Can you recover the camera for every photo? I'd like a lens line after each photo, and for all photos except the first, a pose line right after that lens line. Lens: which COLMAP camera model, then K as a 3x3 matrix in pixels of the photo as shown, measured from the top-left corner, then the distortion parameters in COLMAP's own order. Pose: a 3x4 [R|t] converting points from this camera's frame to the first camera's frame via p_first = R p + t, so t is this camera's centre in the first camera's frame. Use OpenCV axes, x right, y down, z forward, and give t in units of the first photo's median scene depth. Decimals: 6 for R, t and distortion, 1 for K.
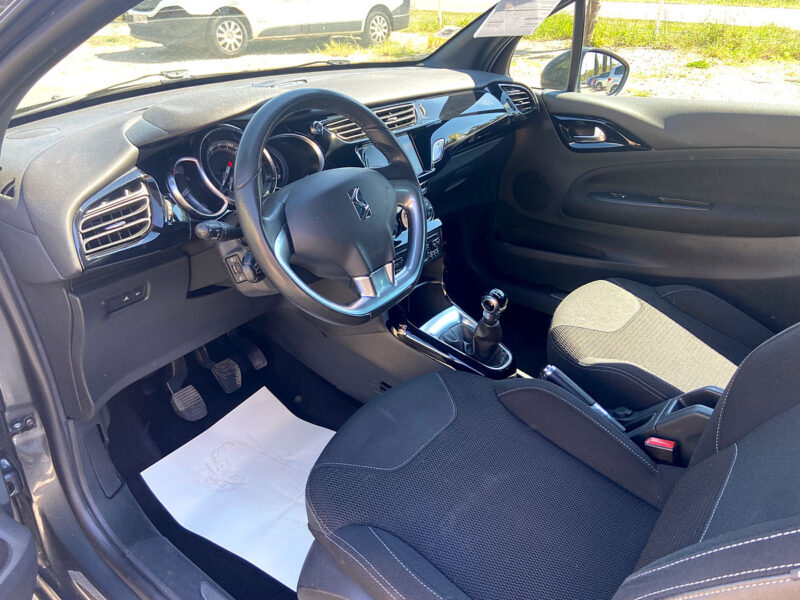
lens RADIAL K [[601.4, 0, 408.0], [0, 601.4, 302.2], [0, 0, 1]] dist [0.117347, -0.146197]
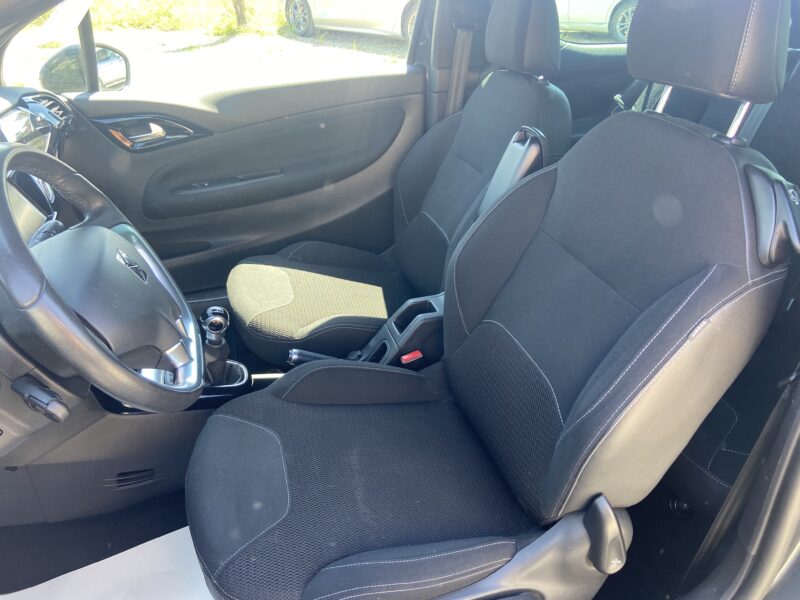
lens RADIAL K [[601.4, 0, 408.0], [0, 601.4, 302.2], [0, 0, 1]] dist [0.117347, -0.146197]
pose [[0.570960, -0.416722, 0.707353, -0.303046], [0.390025, 0.895843, 0.212947, -0.097303], [-0.722416, 0.154301, 0.674022, 0.120799]]
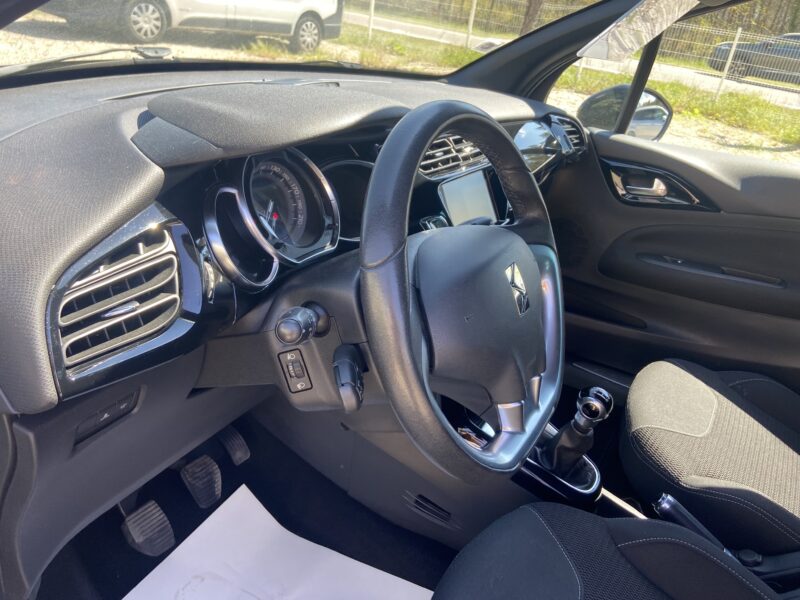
lens RADIAL K [[601.4, 0, 408.0], [0, 601.4, 302.2], [0, 0, 1]] dist [0.117347, -0.146197]
pose [[0.984007, 0.065314, 0.165722, -0.192431], [-0.061378, 0.997700, -0.028769, -0.079942], [-0.167220, 0.018137, 0.985753, 0.254118]]
